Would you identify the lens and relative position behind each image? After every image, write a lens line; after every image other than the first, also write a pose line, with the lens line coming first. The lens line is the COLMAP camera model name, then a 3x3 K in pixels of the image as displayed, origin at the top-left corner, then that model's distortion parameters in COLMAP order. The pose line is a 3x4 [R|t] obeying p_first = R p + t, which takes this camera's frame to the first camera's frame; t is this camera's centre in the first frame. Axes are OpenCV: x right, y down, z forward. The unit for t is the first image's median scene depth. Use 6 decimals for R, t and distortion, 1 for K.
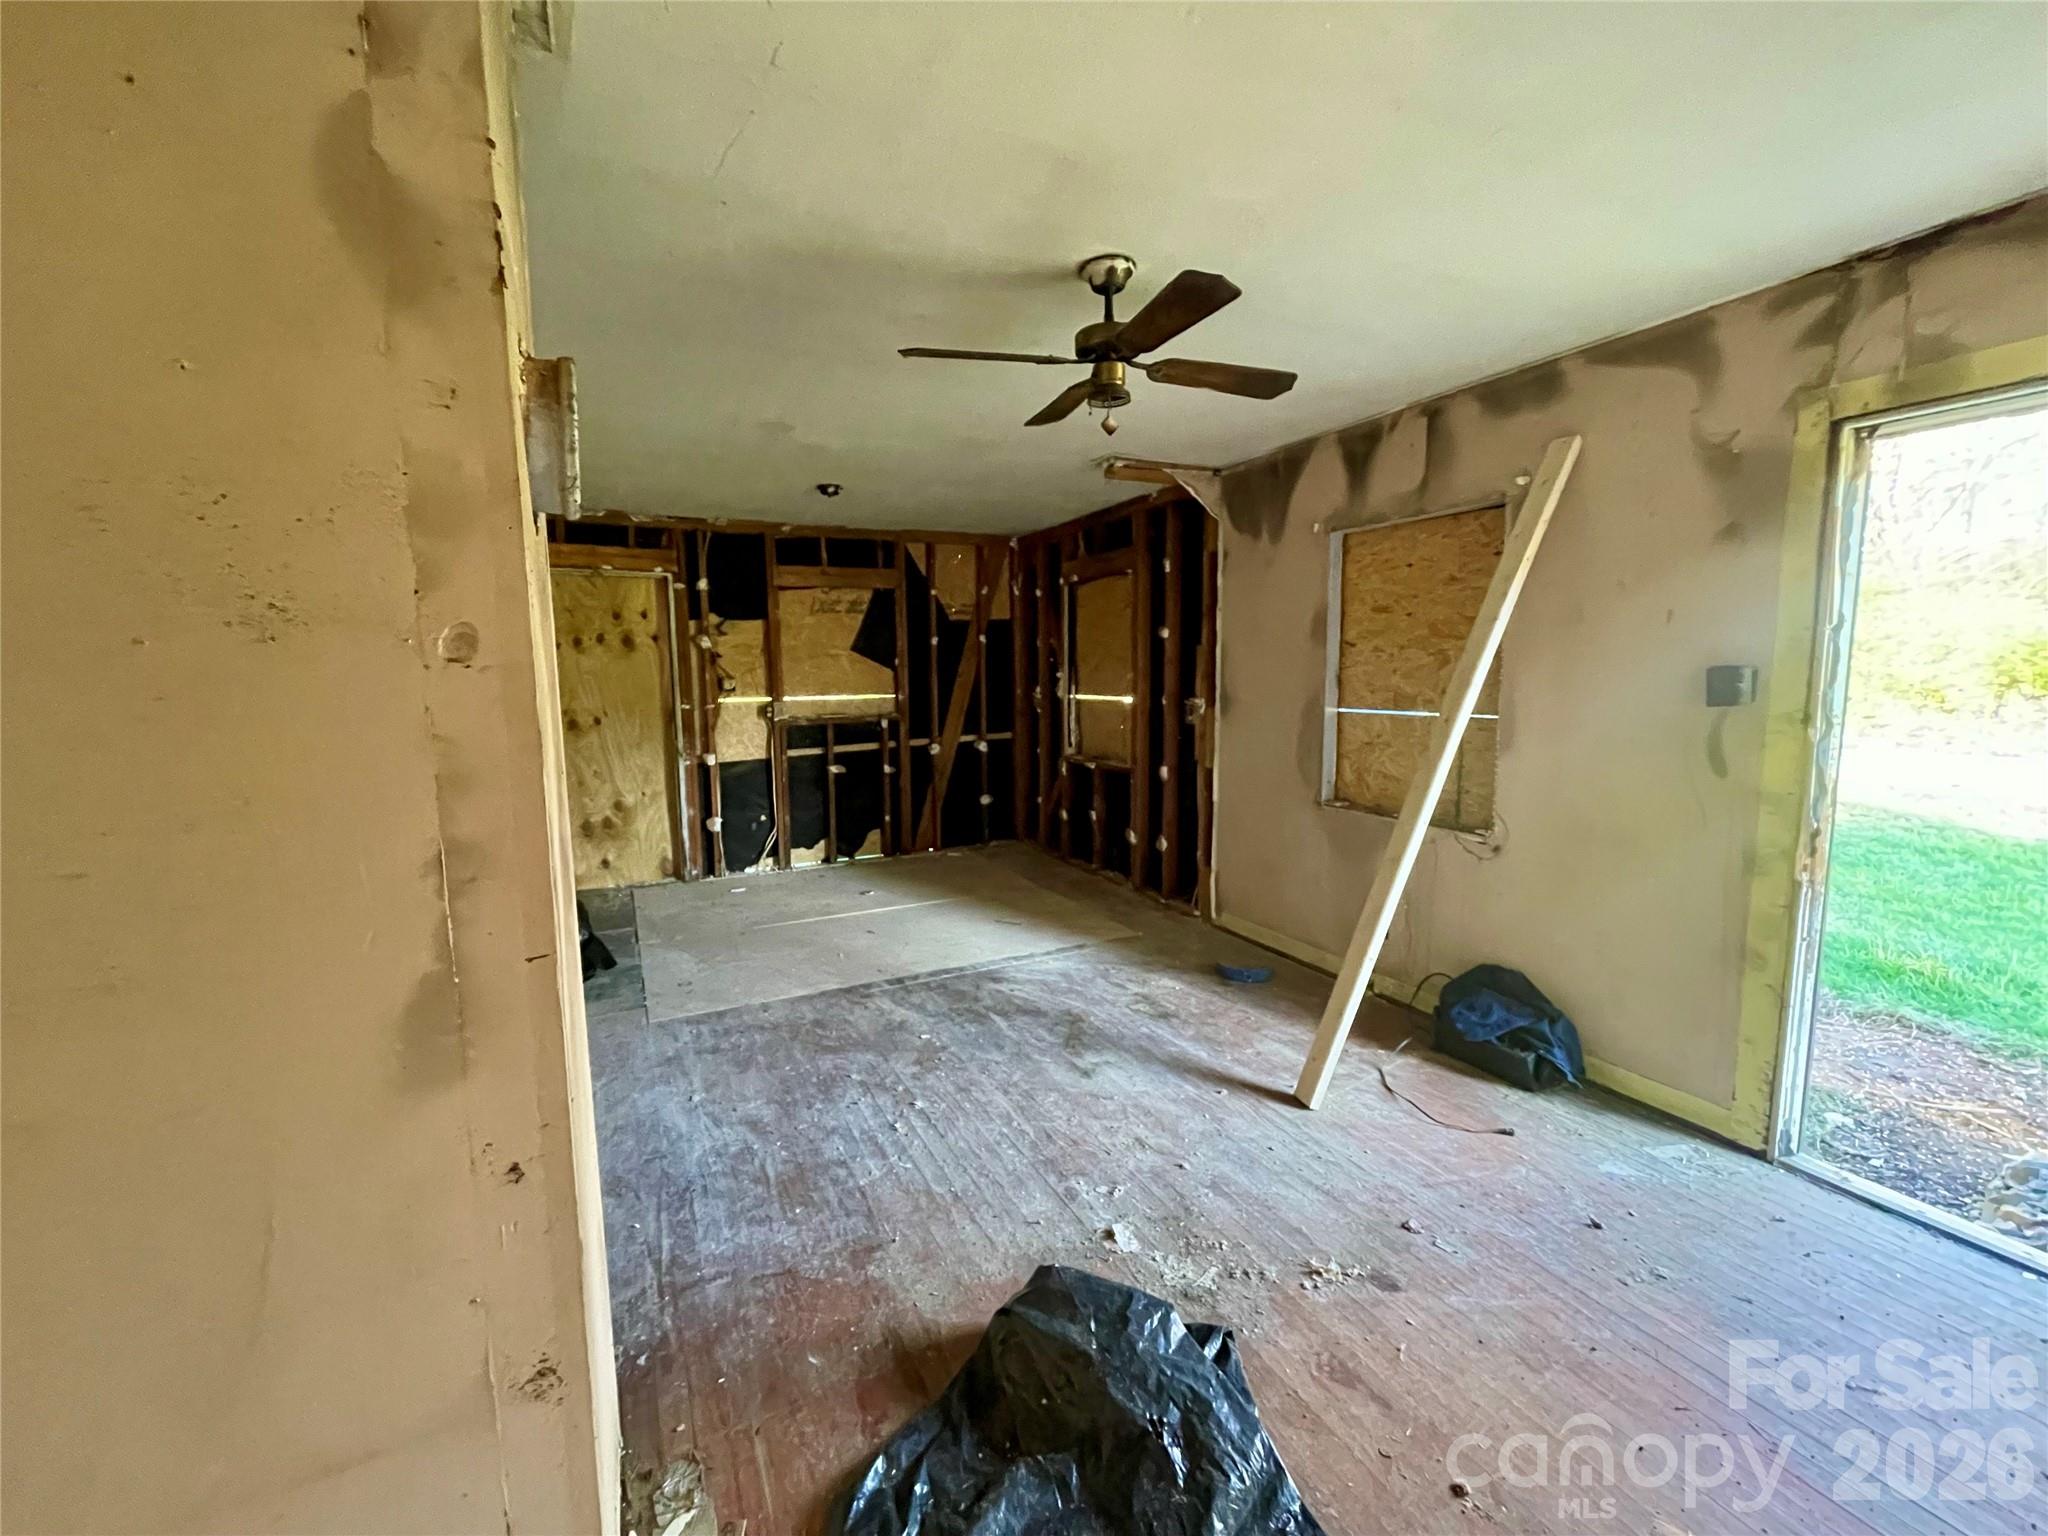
lens RADIAL K [[821.5, 0, 1019.1], [0, 821.5, 763.1], [0, 0, 1]] dist [-0.003982, 0.000253]
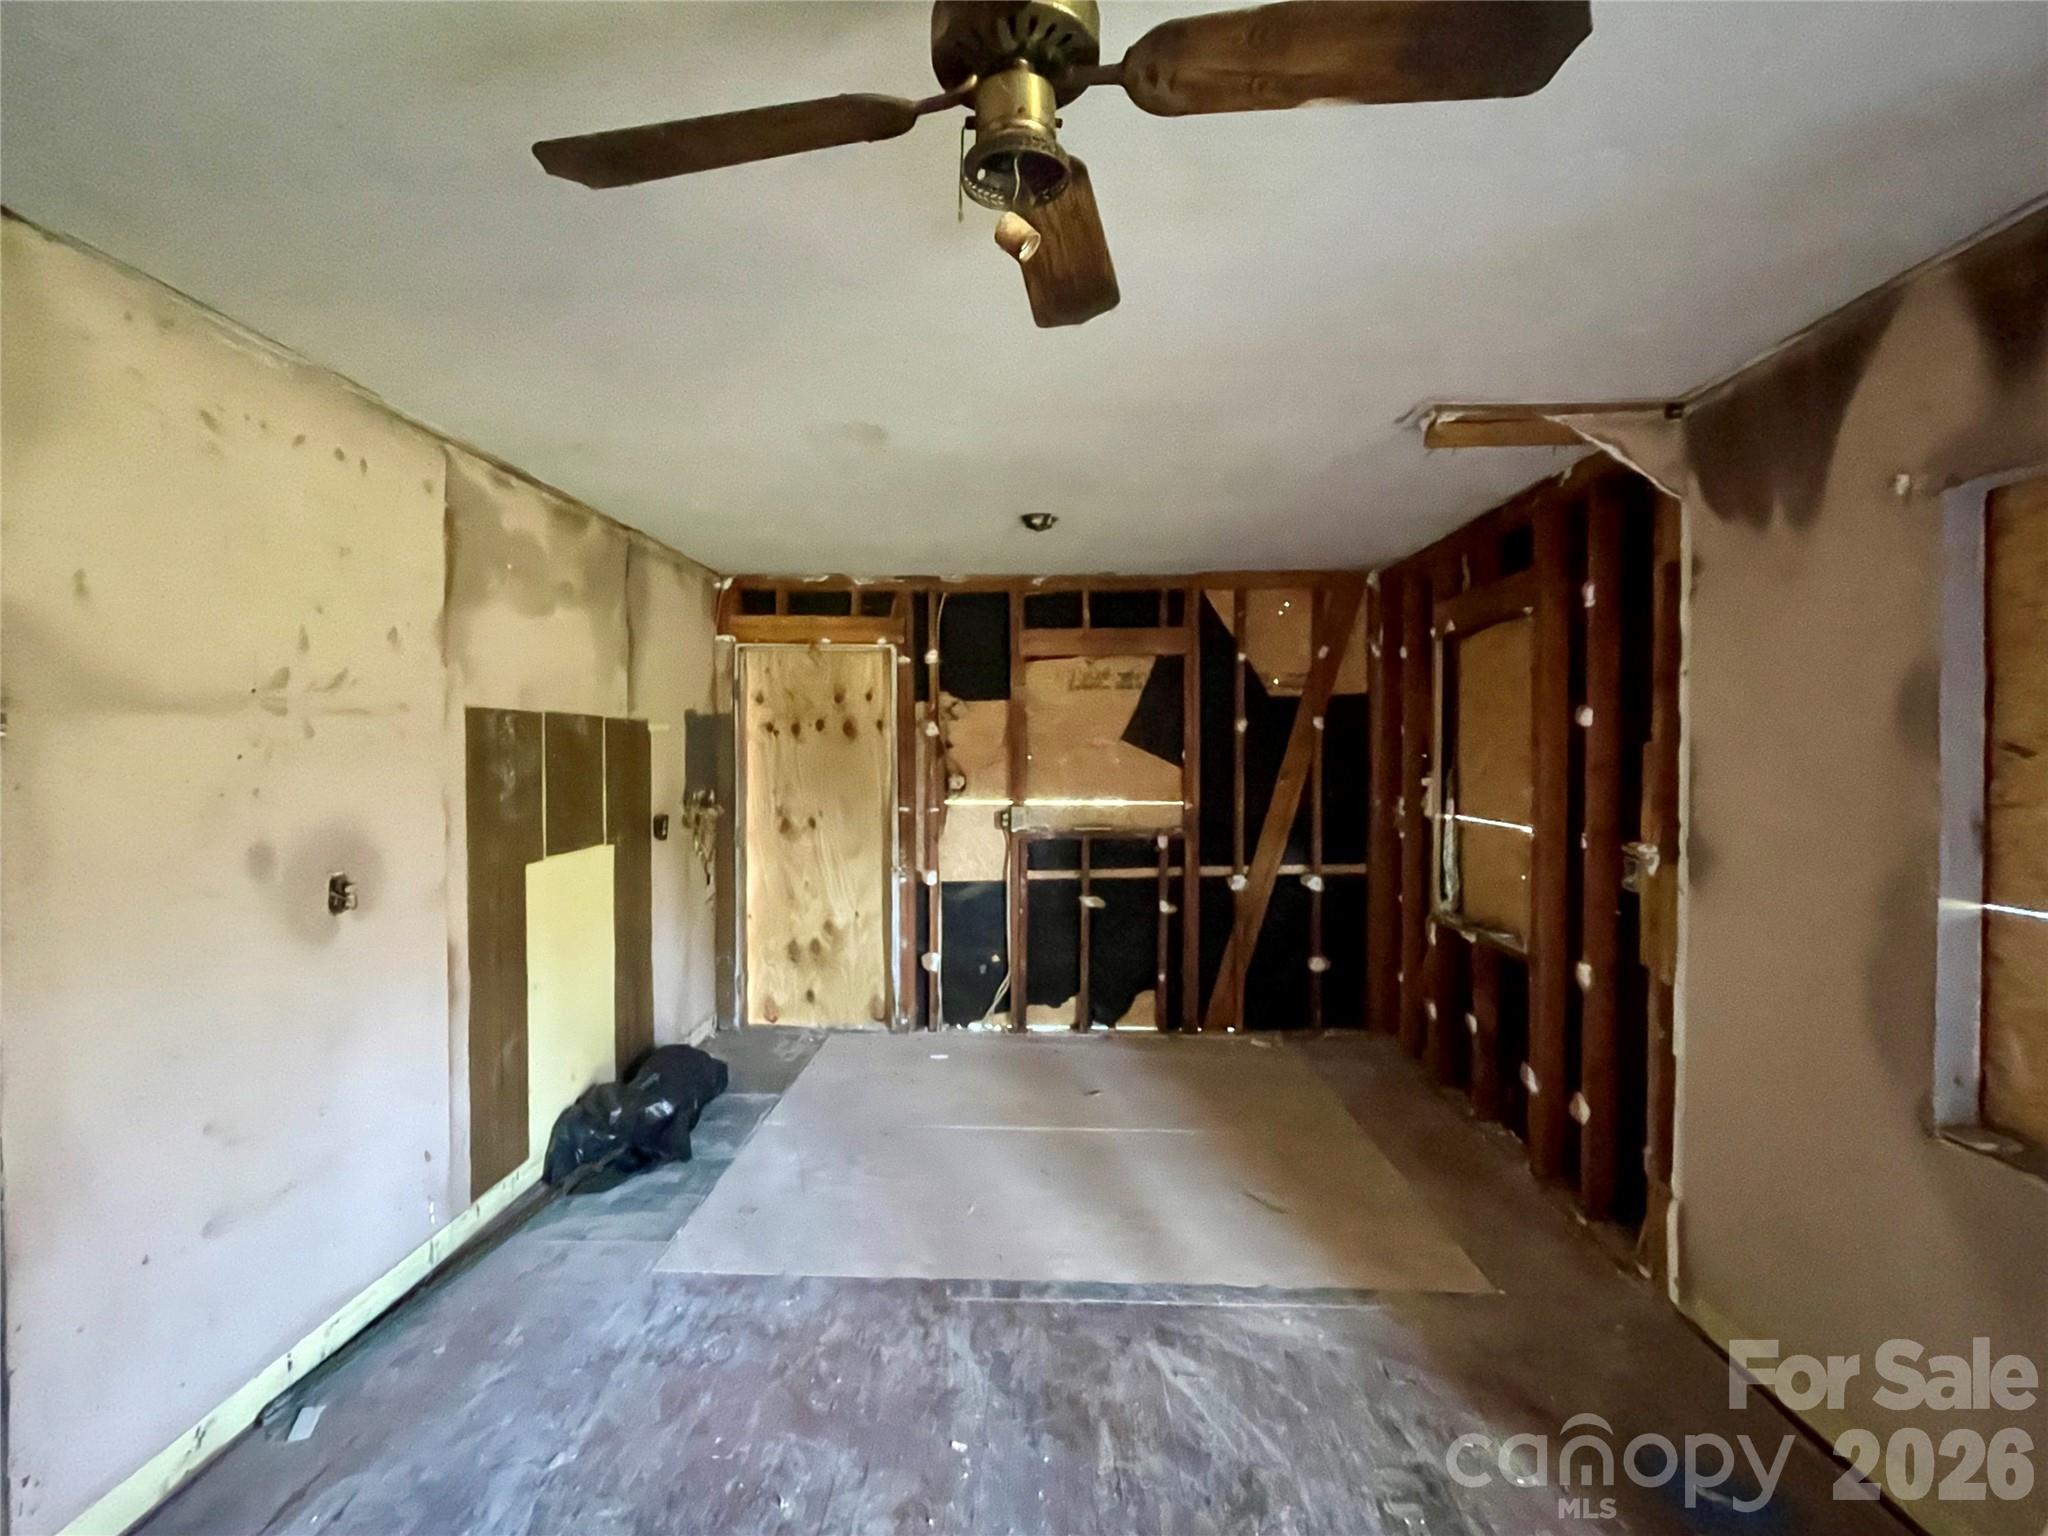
lens RADIAL K [[954.1, 0, 1017.8], [0, 954.1, 758.8], [0, 0, 1]] dist [-0.000644, -0.002324]
pose [[0.878854, 0.017508, -0.476769, 0.134880], [-0.066224, 0.994129, -0.085569, -0.047164], [0.472471, 0.106776, 0.874854, 0.246374]]
